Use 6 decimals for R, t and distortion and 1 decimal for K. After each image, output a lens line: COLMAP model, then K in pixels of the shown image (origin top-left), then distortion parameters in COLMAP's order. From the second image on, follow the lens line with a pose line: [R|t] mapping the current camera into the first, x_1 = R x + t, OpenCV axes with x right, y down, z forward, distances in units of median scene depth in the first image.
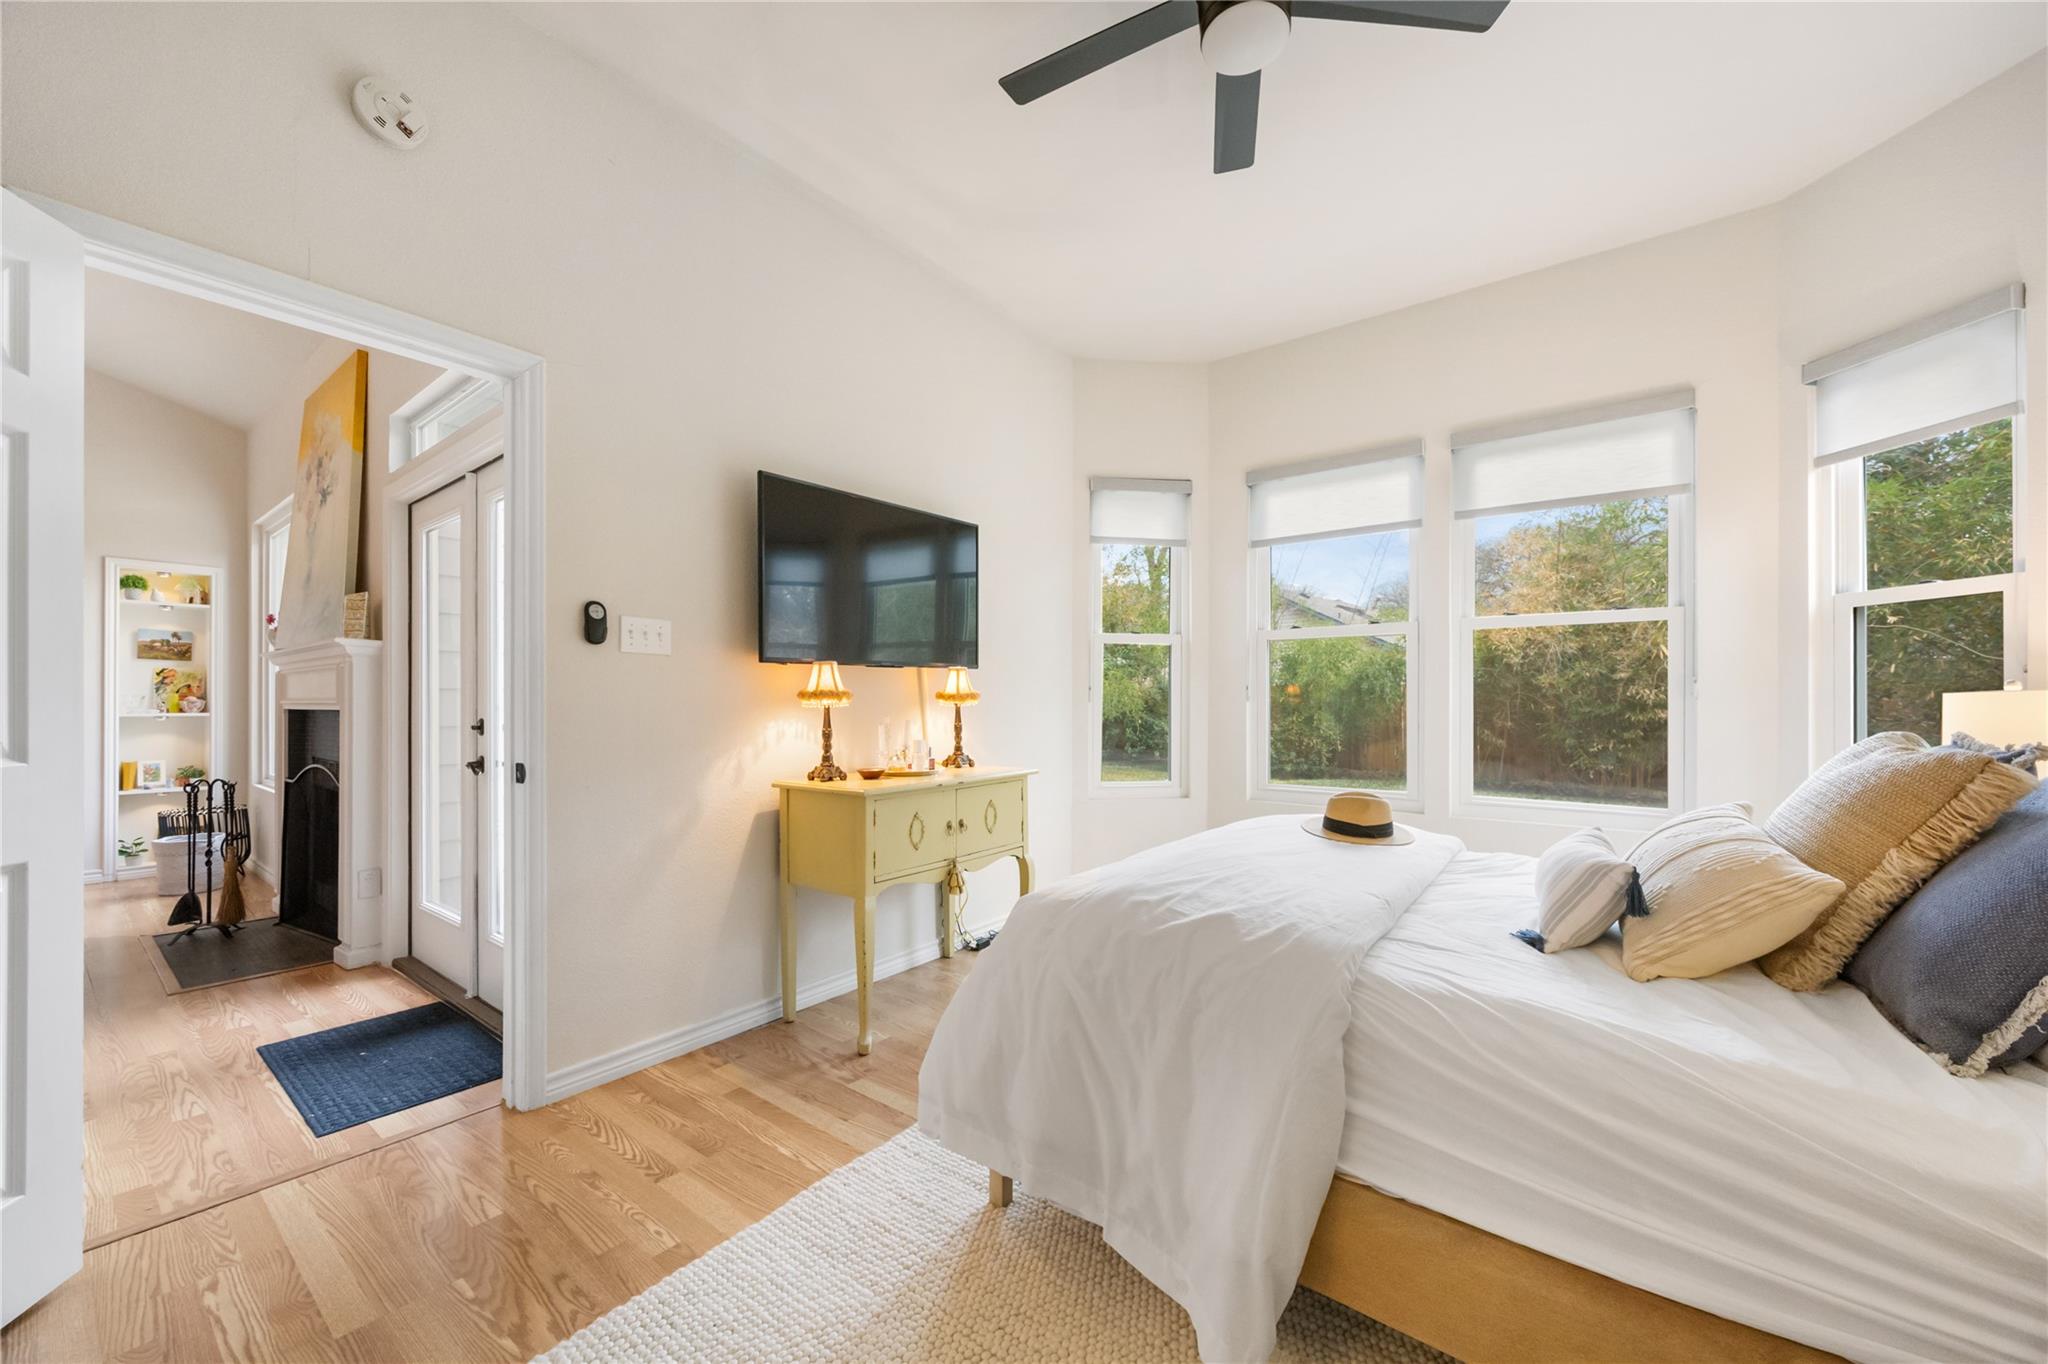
lens RADIAL K [[796.2, 0, 1015.5], [0, 796.2, 684.0], [0, 0, 1]] dist [-0.000251, 0.000043]
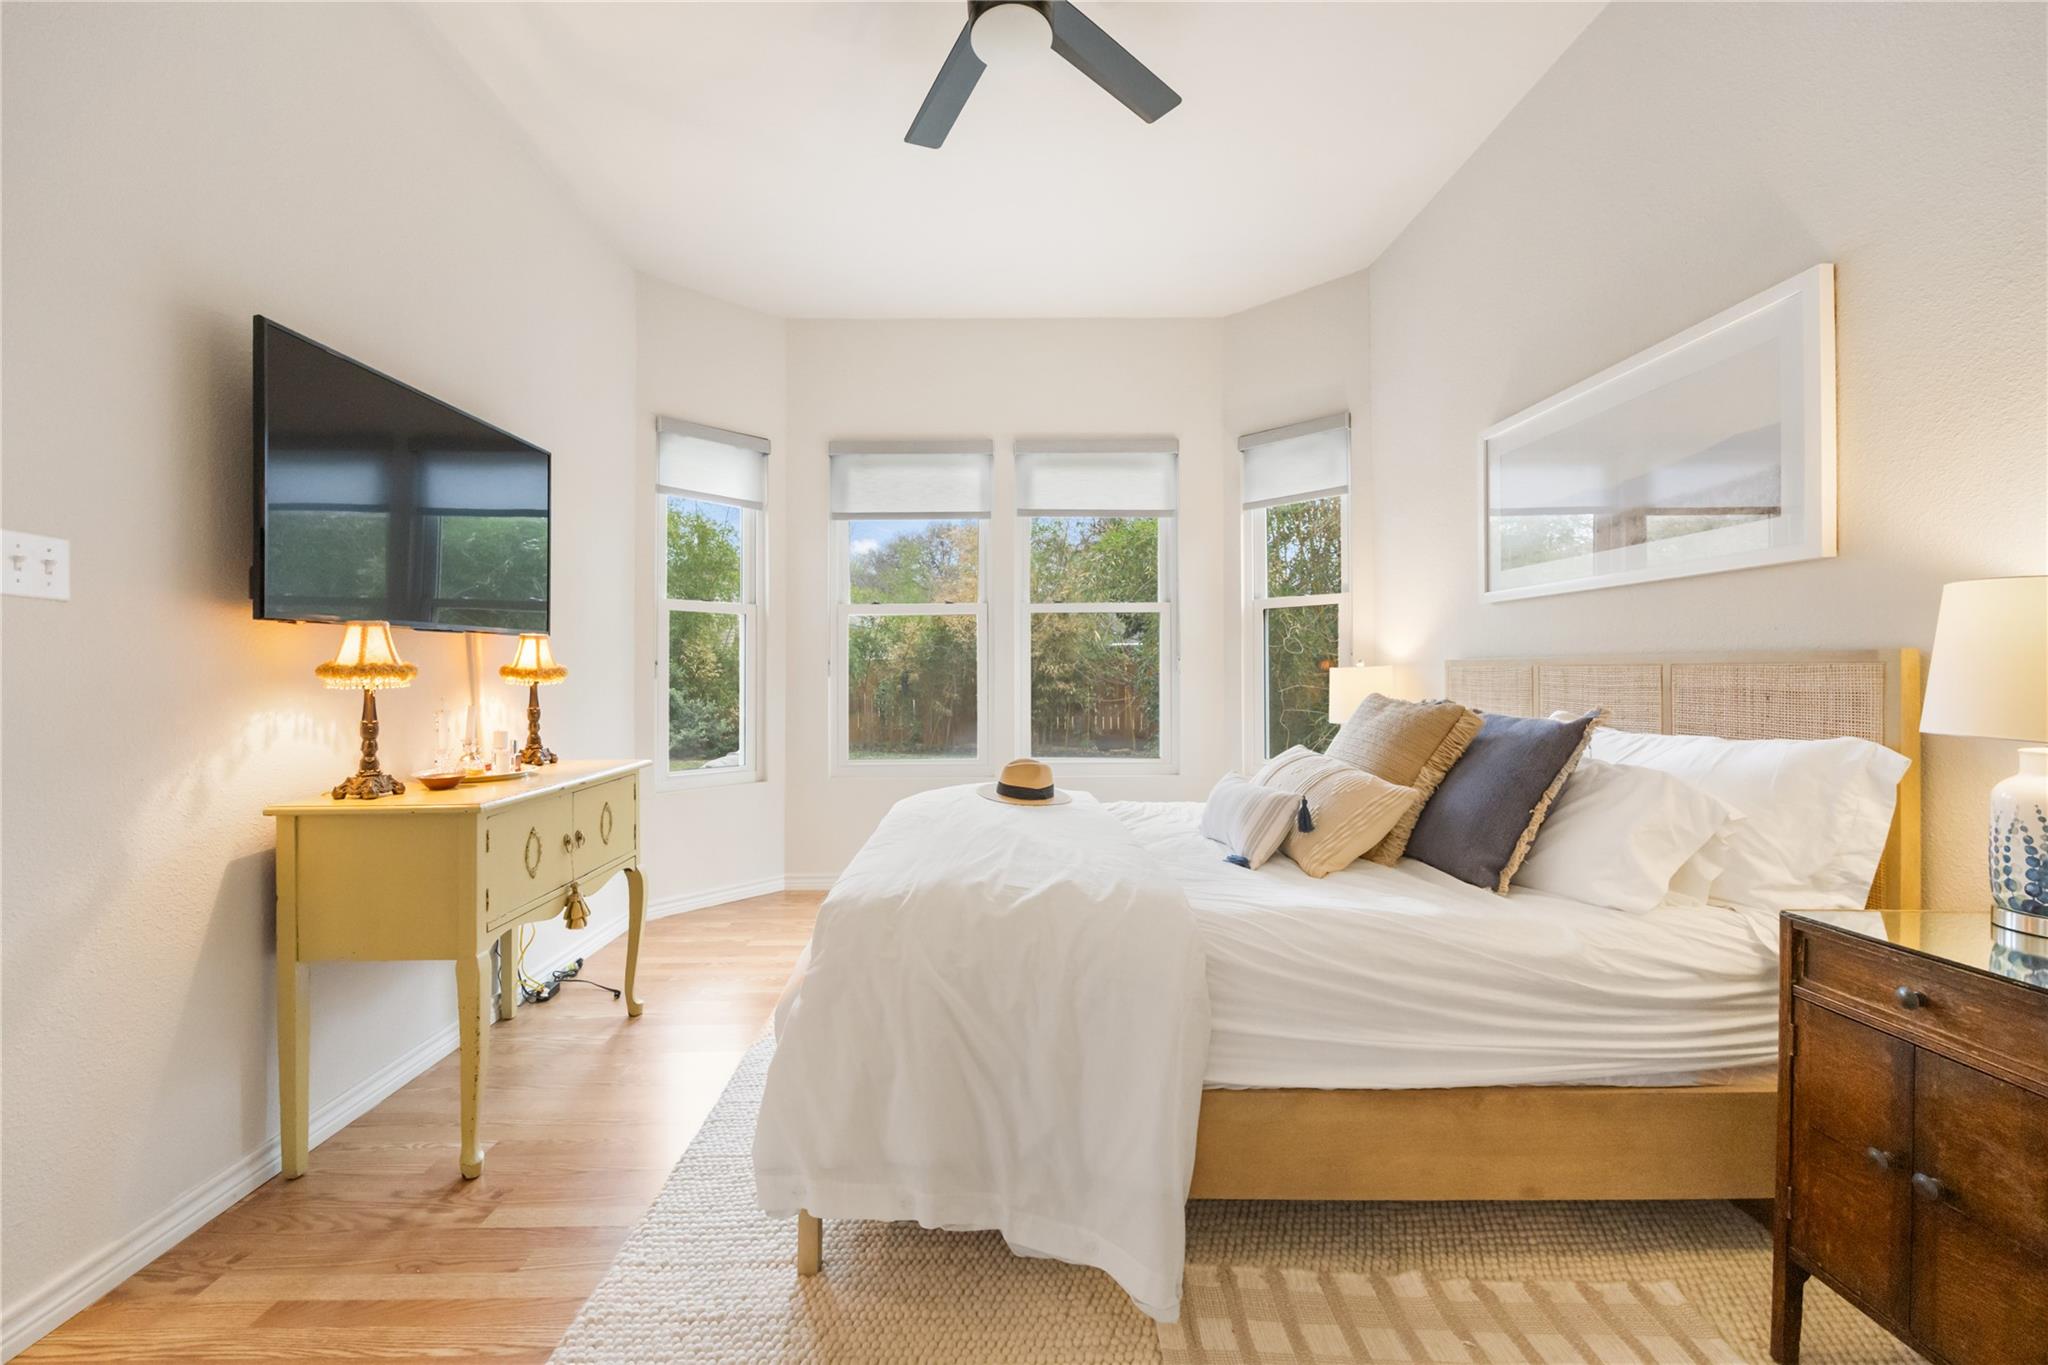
lens RADIAL K [[820.8, 0, 1025.5], [0, 820.8, 655.2], [0, 0, 1]] dist [-0.000344, -0.000141]
pose [[0.776536, 0.009871, 0.629996, -0.246288], [-0.006944, 0.999951, -0.007108, 0.001777], [-0.630035, 0.001145, 0.776566, 0.109731]]
